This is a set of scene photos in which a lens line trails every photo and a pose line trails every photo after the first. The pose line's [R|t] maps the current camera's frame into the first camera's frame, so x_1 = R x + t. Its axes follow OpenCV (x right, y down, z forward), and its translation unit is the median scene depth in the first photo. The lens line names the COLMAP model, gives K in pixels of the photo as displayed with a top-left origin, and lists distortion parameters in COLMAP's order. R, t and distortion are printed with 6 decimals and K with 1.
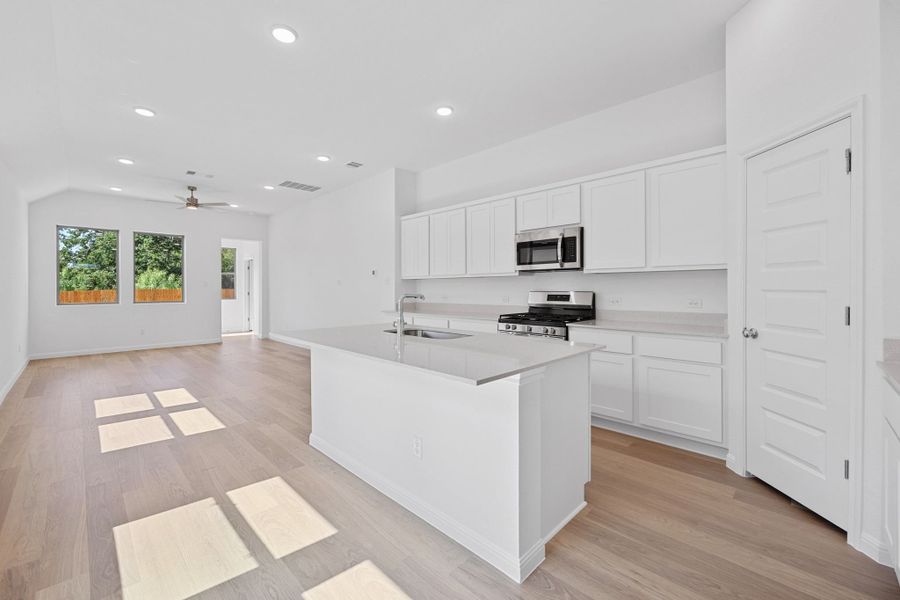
lens RADIAL K [[353.4, 0, 431.6], [0, 353.4, 282.2], [0, 0, 1]] dist [0.002731, -0.000075]
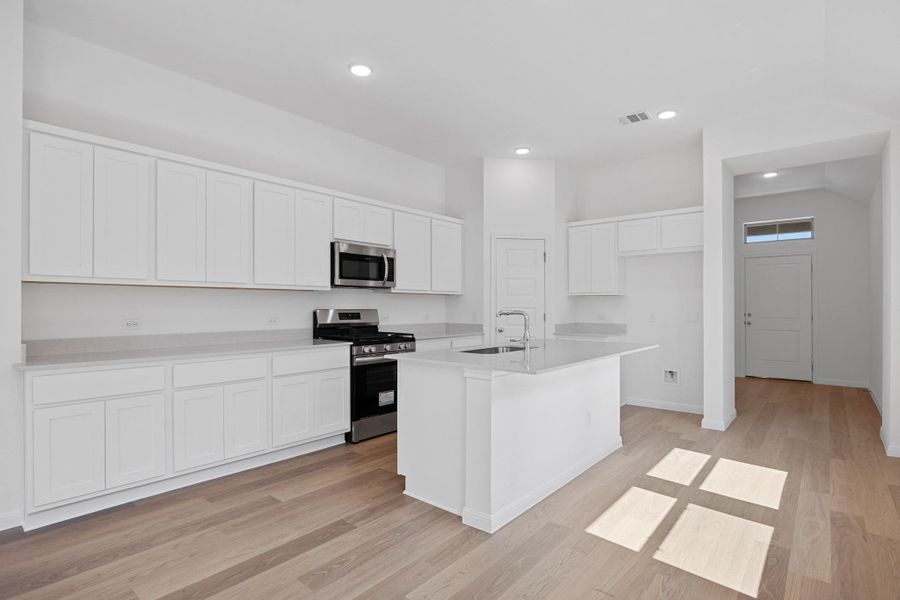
lens RADIAL K [[443.0, 0, 451.1], [0, 443.0, 302.5], [0, 0, 1]] dist [-0.023278, -0.000098]
pose [[-0.068293, 0.011753, 0.997596, -1.128182], [-0.017551, 0.999762, -0.012980, 0.024294], [-0.997511, -0.018395, -0.068070, 1.082914]]
